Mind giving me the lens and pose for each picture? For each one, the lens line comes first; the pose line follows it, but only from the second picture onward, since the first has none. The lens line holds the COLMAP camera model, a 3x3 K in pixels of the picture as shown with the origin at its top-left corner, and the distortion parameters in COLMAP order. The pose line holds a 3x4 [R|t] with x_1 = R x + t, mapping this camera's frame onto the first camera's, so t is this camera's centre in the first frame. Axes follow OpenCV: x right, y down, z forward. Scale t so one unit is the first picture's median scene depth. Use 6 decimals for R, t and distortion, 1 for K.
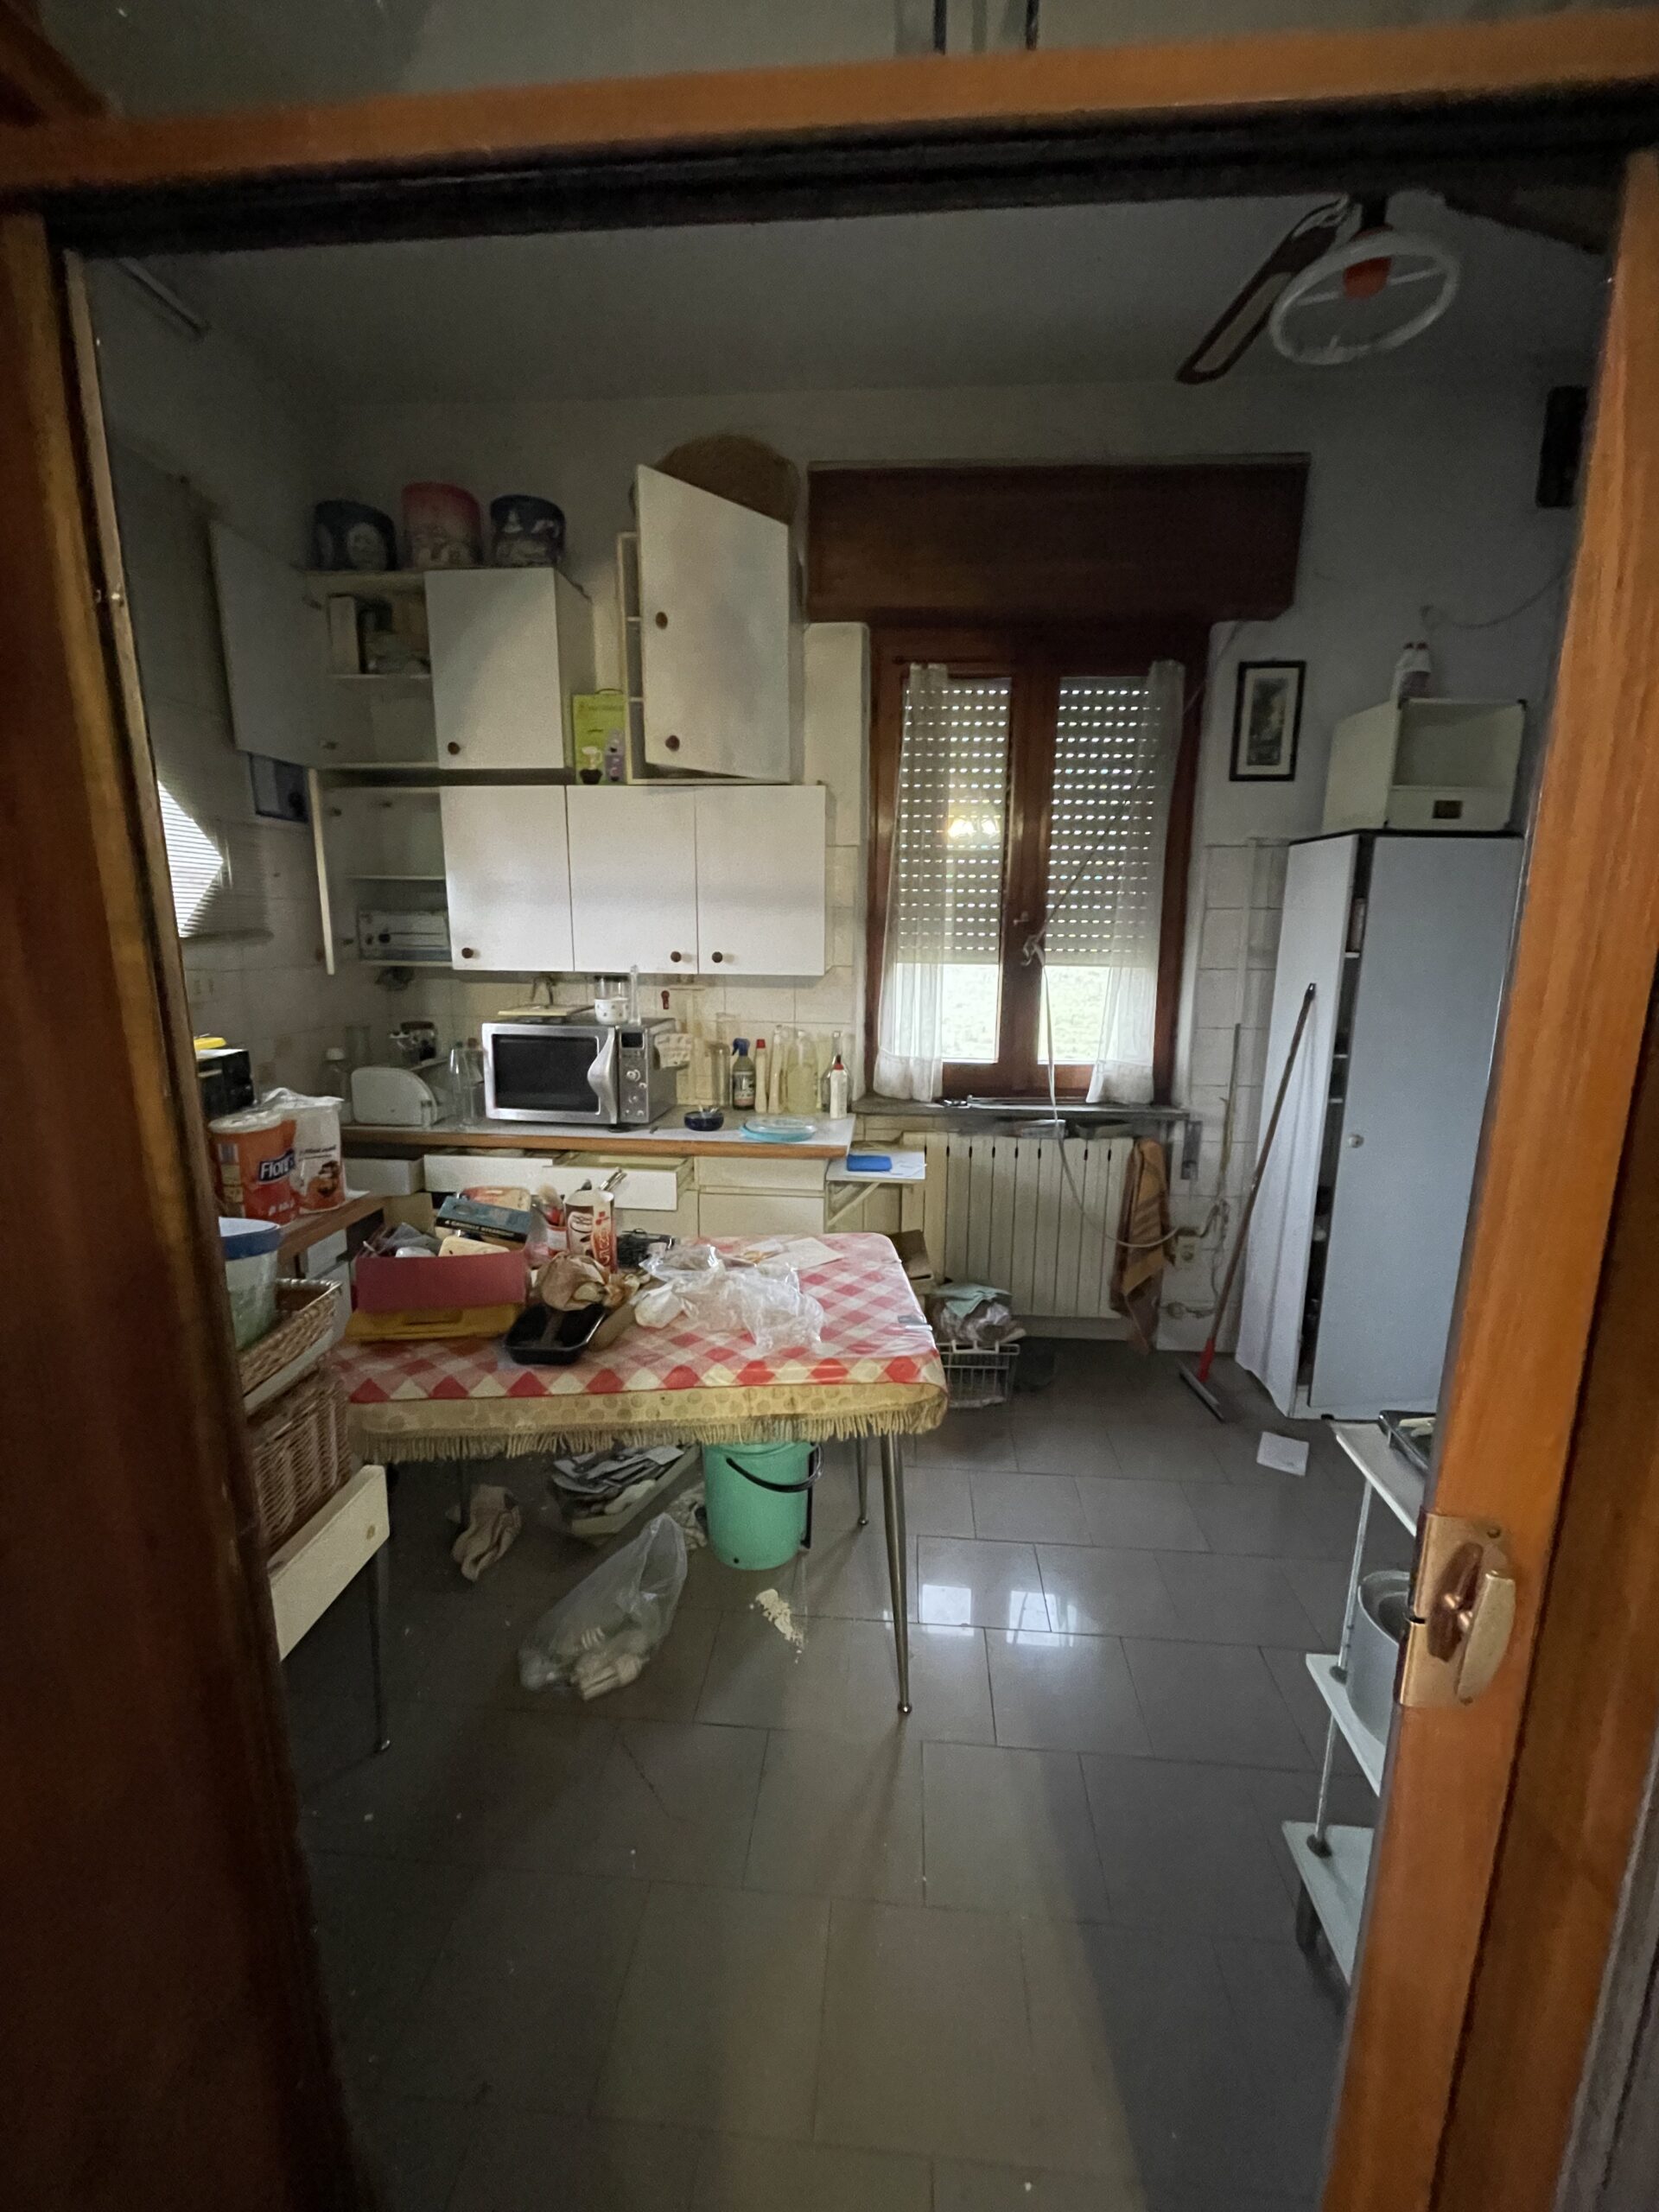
lens RADIAL K [[888.7, 0, 832.3], [0, 888.7, 1101.7], [0, 0, 1]] dist [0.000516, -0.000225]
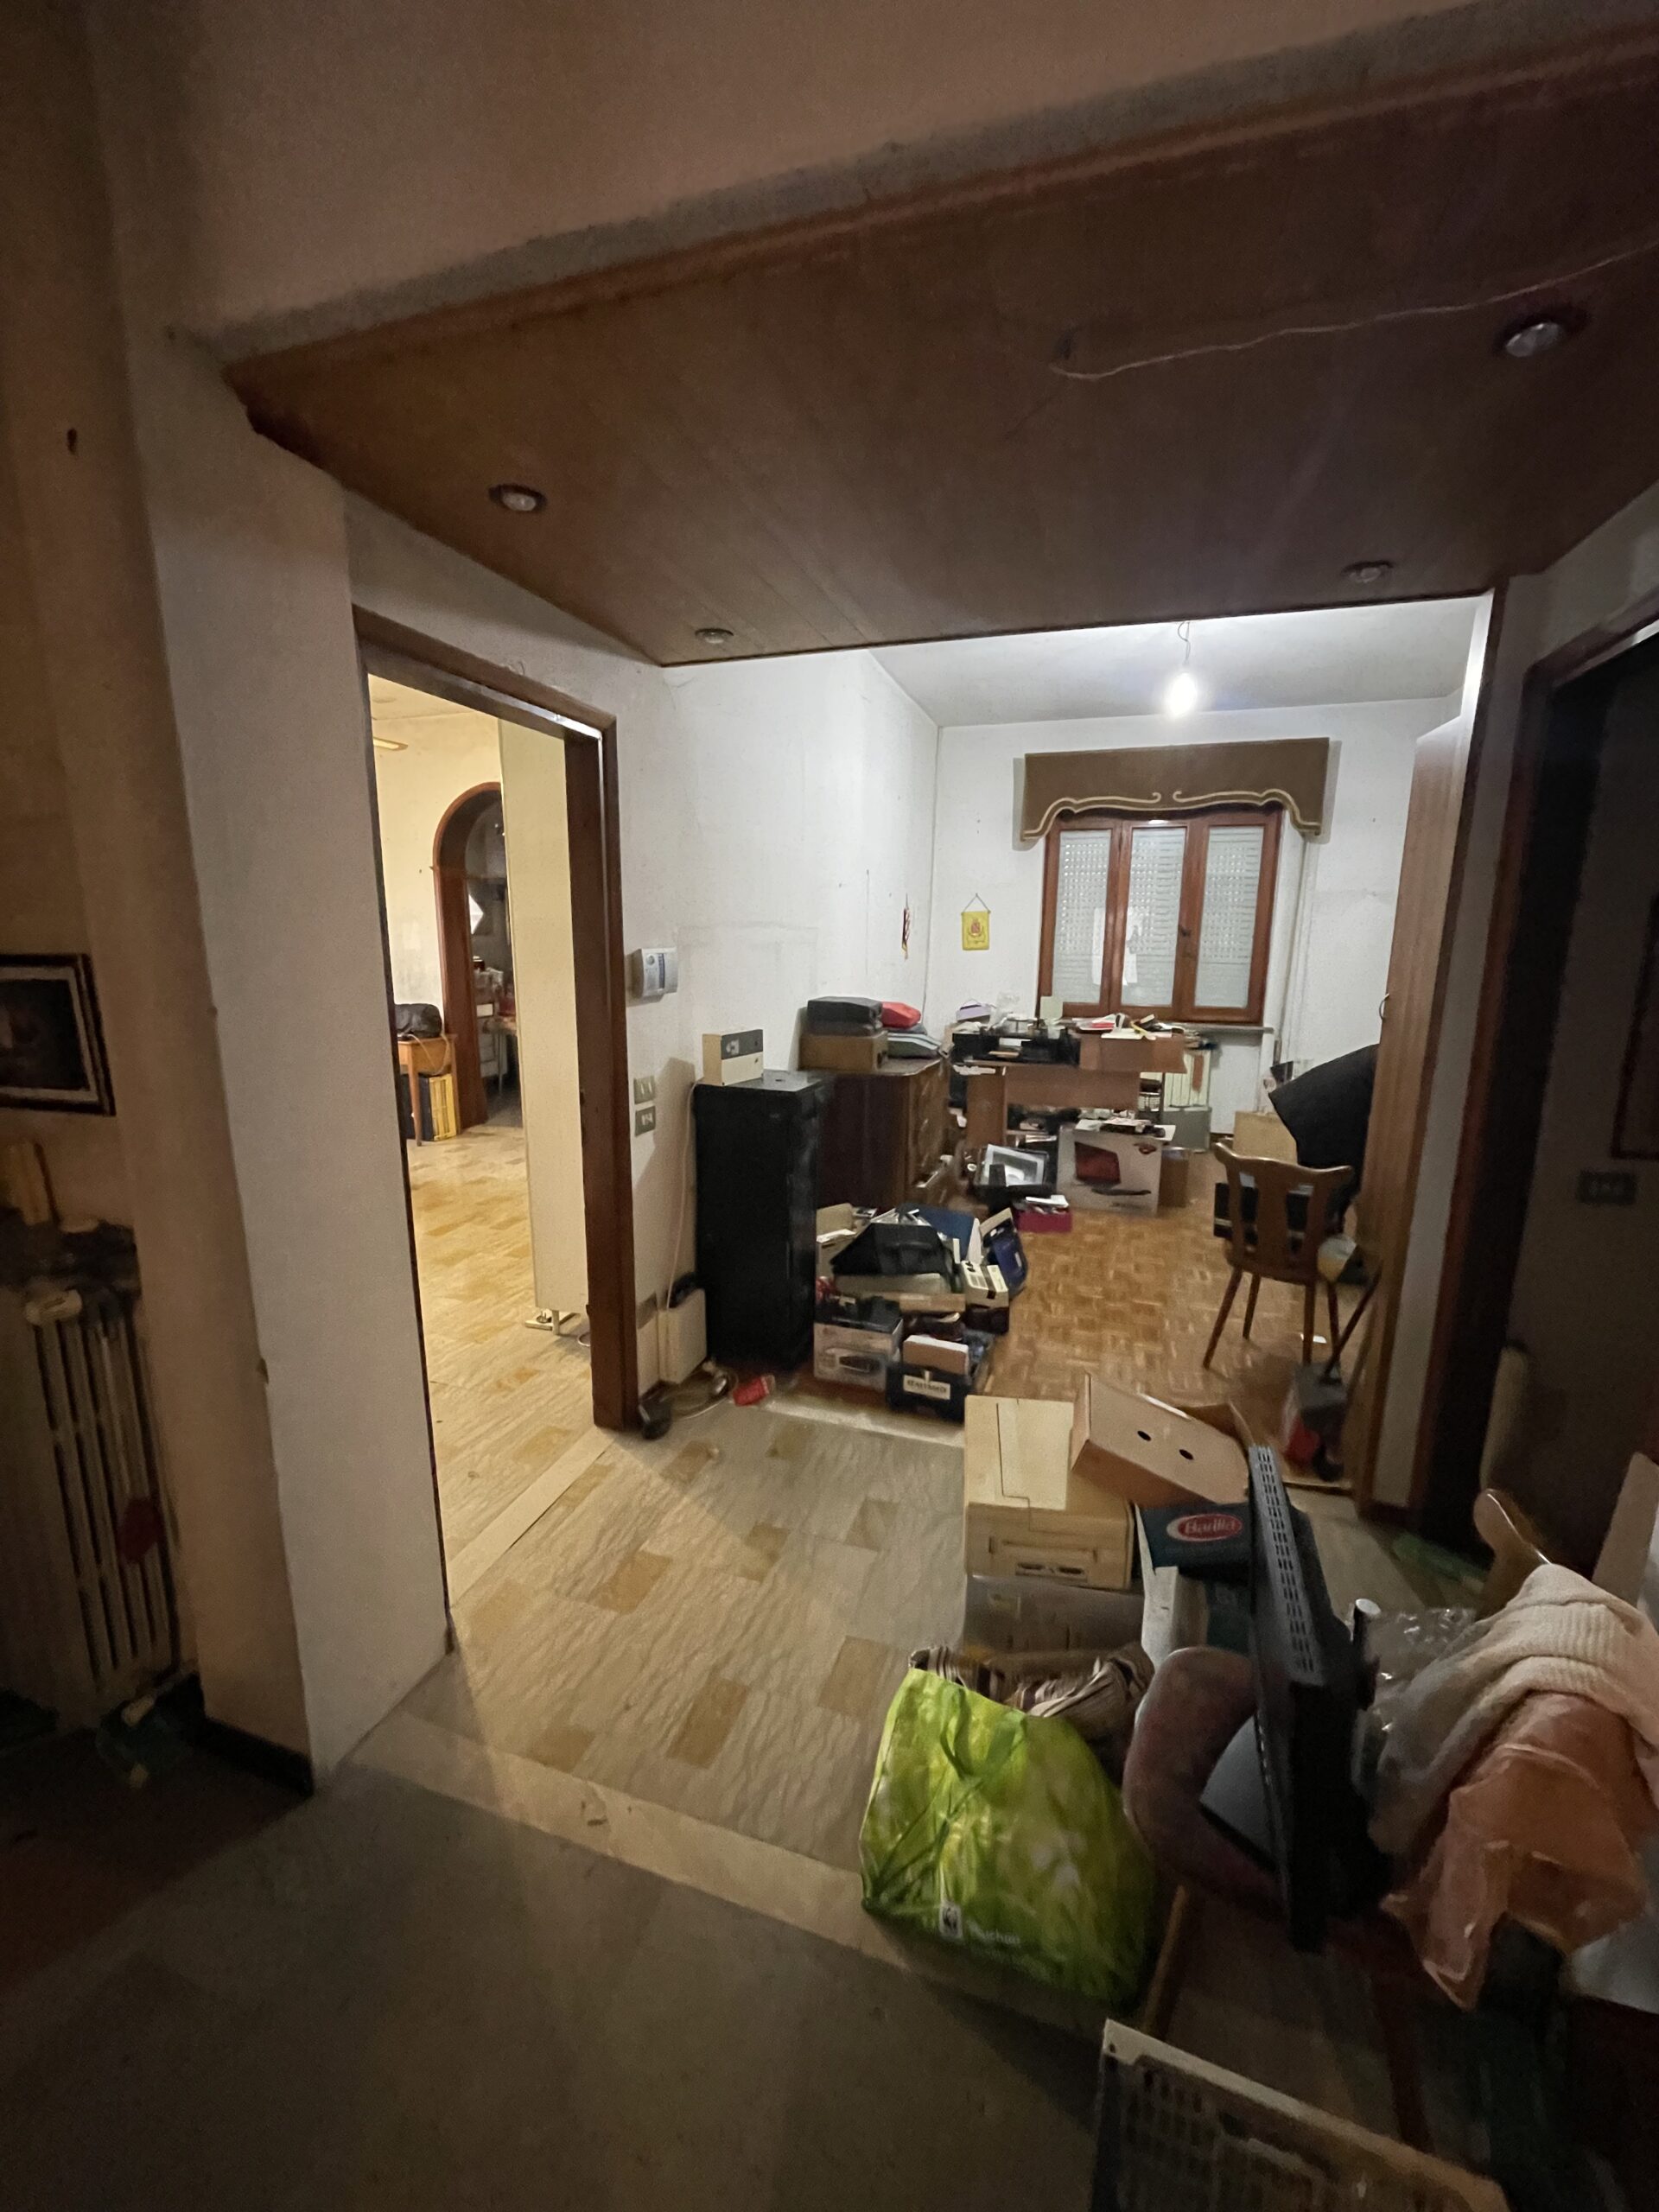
lens RADIAL K [[888.7, 0, 828.1], [0, 888.7, 1106.1], [0, 0, 1]] dist [0.000516, -0.000225]
pose [[0.971023, 0.047173, -0.234285, 1.825612], [-0.047408, 0.998865, 0.004635, 0.503481], [0.234238, 0.006607, 0.972157, -2.546687]]
